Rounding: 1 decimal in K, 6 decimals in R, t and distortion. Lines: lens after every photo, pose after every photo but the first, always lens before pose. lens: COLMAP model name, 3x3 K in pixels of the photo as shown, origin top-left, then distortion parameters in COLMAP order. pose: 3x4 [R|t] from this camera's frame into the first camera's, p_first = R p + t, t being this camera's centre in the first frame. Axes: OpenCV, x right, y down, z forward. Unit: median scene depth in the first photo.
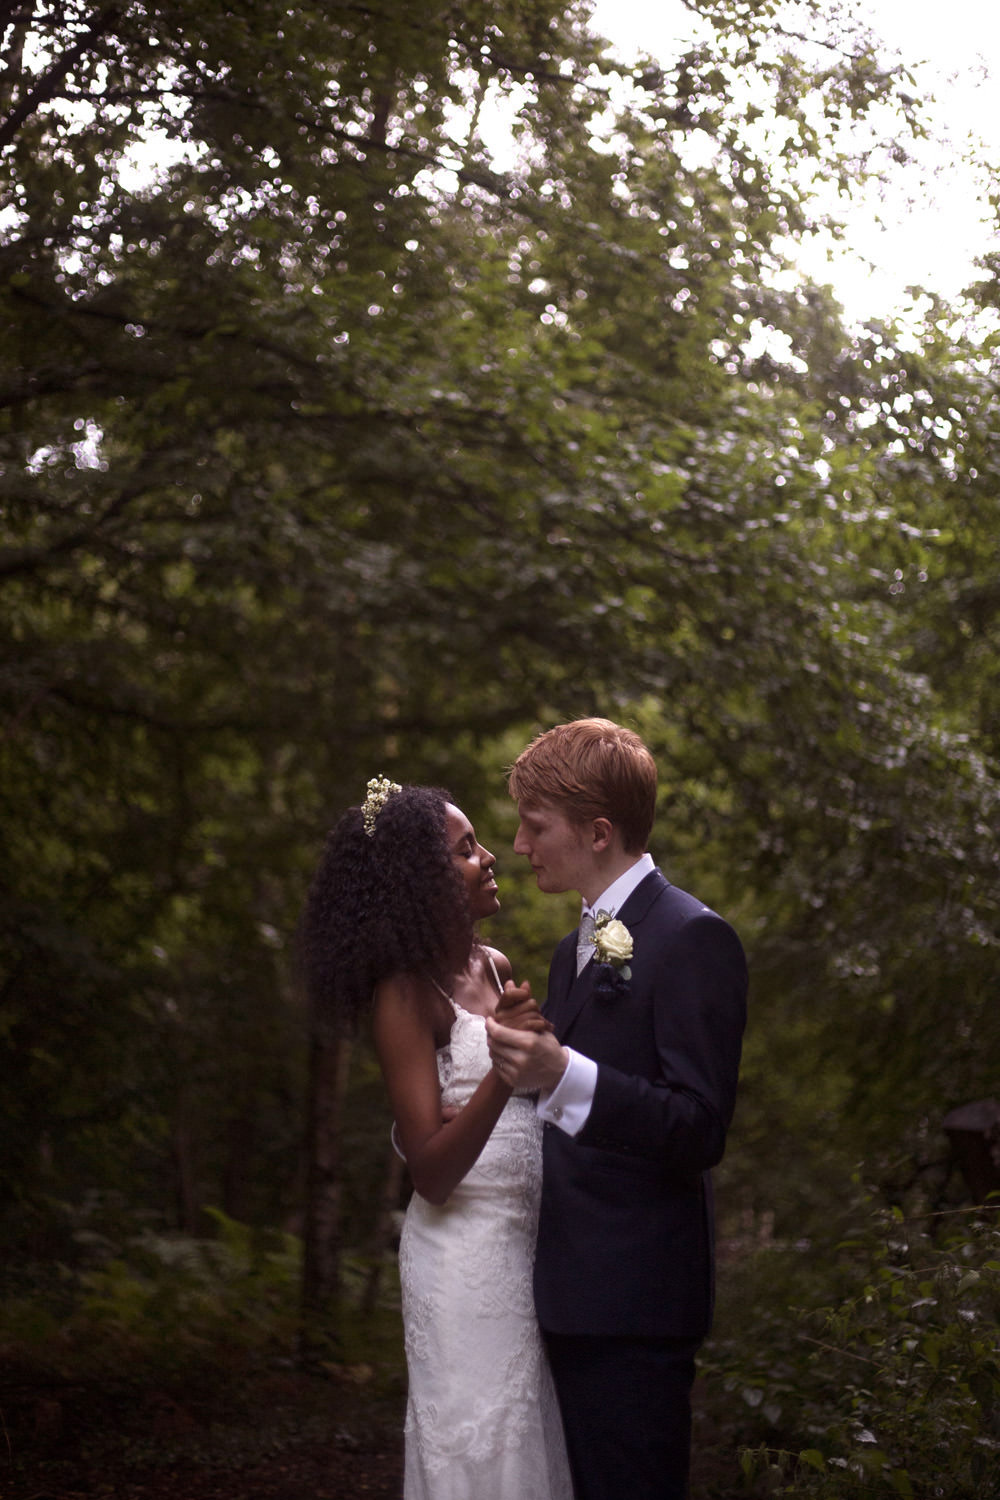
lens RADIAL K [[2189.5, 0, 507.0], [0, 2189.5, 748.4], [0, 0, 1]] dist [-0.133840, 0.000000]
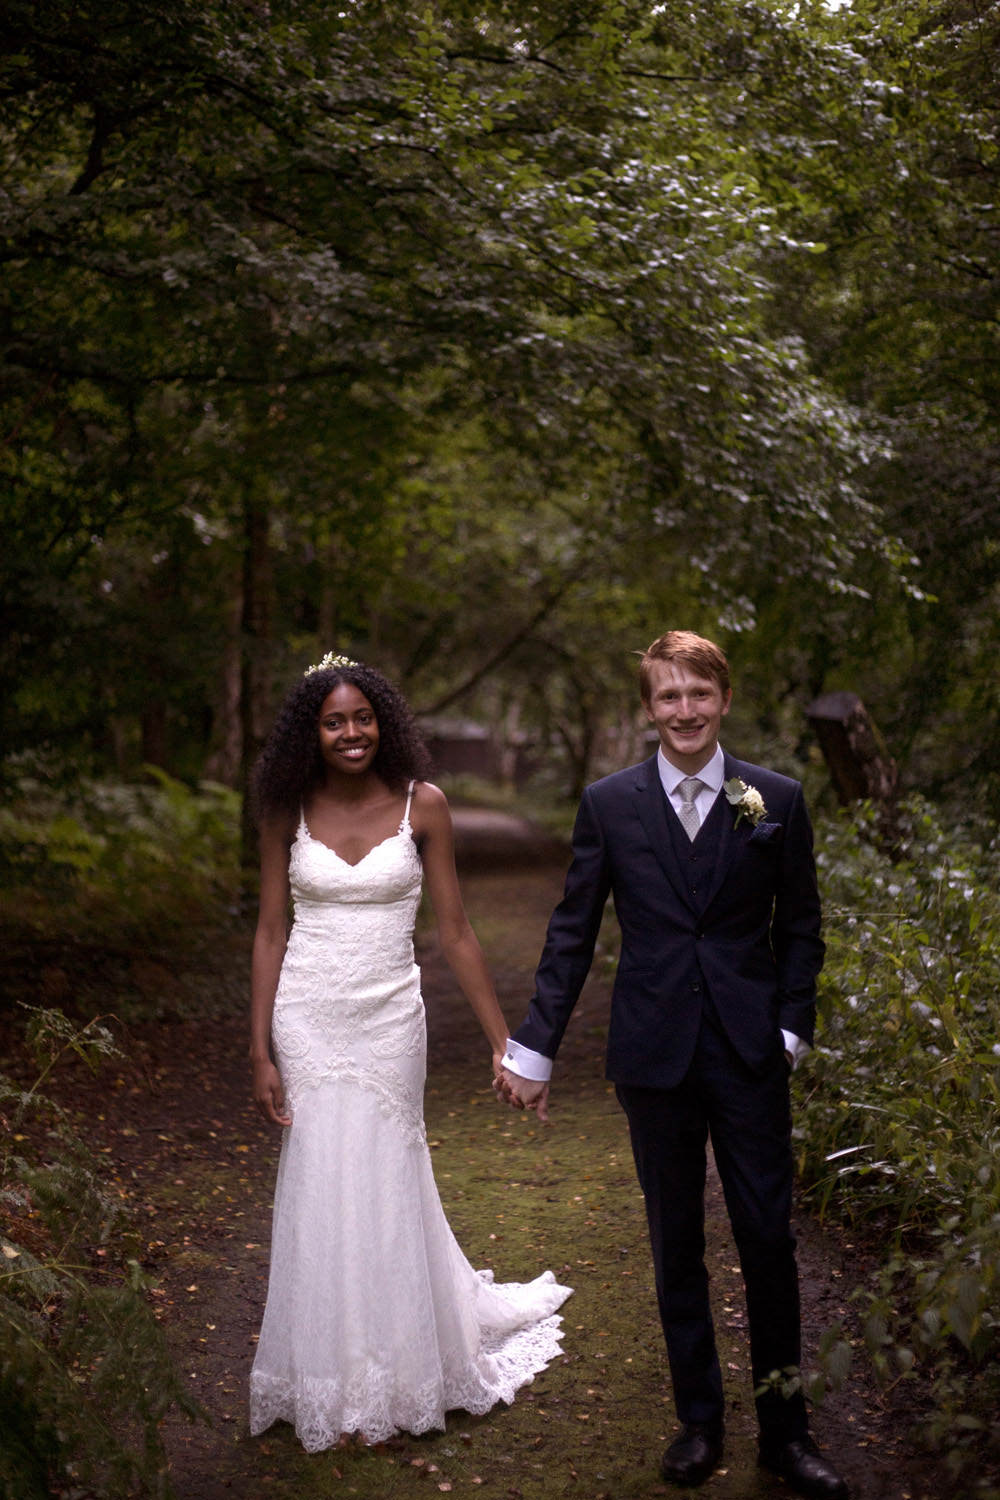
lens RADIAL K [[2189.5, 0, 492.9], [0, 2189.5, 750.1], [0, 0, 1]] dist [-0.133840, 0.000000]
pose [[0.998633, -0.018700, 0.048817, -0.030674], [0.006844, 0.972565, 0.232531, -0.099494], [-0.051826, -0.231879, 0.971363, -0.162491]]
